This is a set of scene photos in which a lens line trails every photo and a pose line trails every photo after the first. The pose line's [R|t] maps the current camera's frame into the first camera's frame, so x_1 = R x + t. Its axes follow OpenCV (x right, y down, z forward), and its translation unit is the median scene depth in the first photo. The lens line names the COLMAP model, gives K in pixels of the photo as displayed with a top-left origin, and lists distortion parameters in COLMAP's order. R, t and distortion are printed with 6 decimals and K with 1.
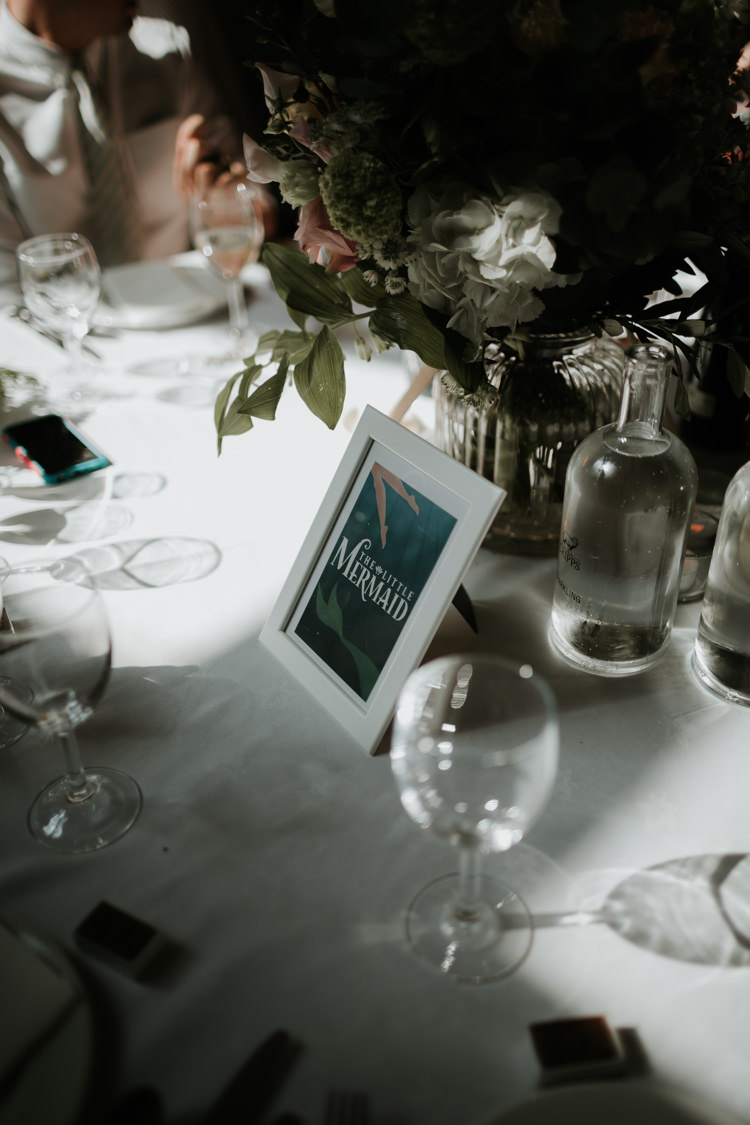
lens RADIAL K [[1062.8, 0, 375.0], [0, 1062.8, 562.5], [0, 0, 1]] dist [0.002829, 0.012426]
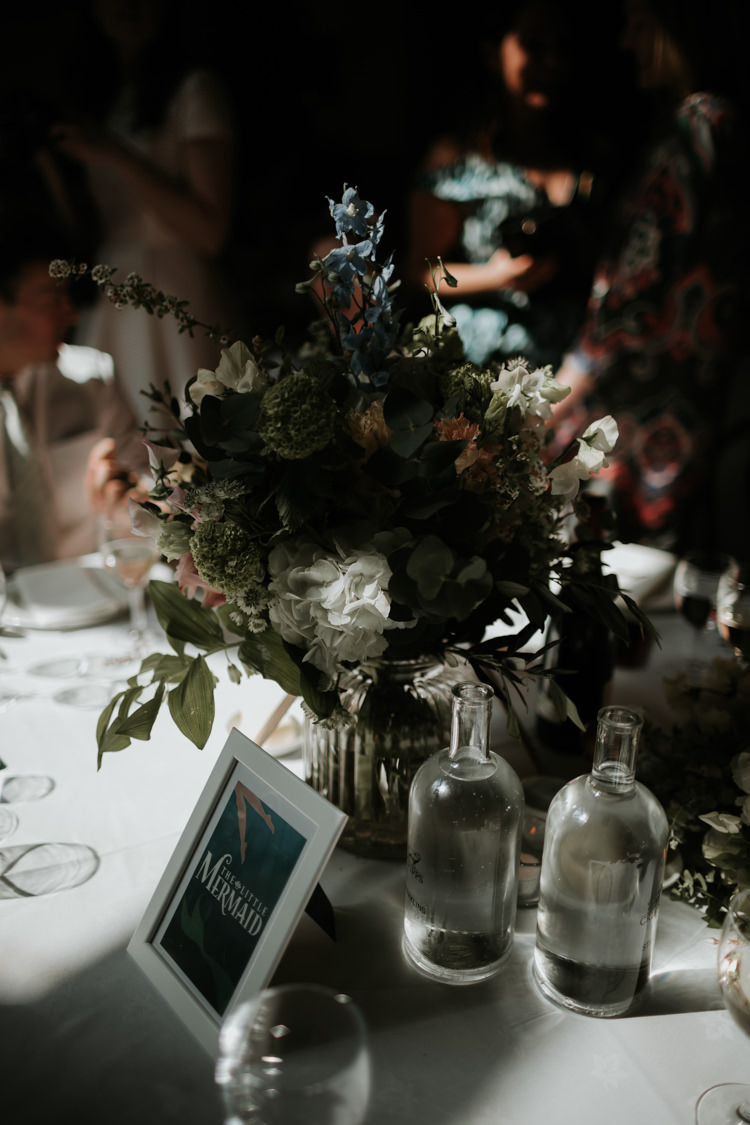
lens RADIAL K [[1069.9, 0, 375.0], [0, 1069.9, 562.5], [0, 0, 1]] dist [0.009076, 0.001629]
pose [[0.998071, 0.007628, 0.061619, 0.071428], [0.006677, 0.973482, -0.228666, -0.060560], [-0.061729, 0.228637, 0.971553, -0.136886]]
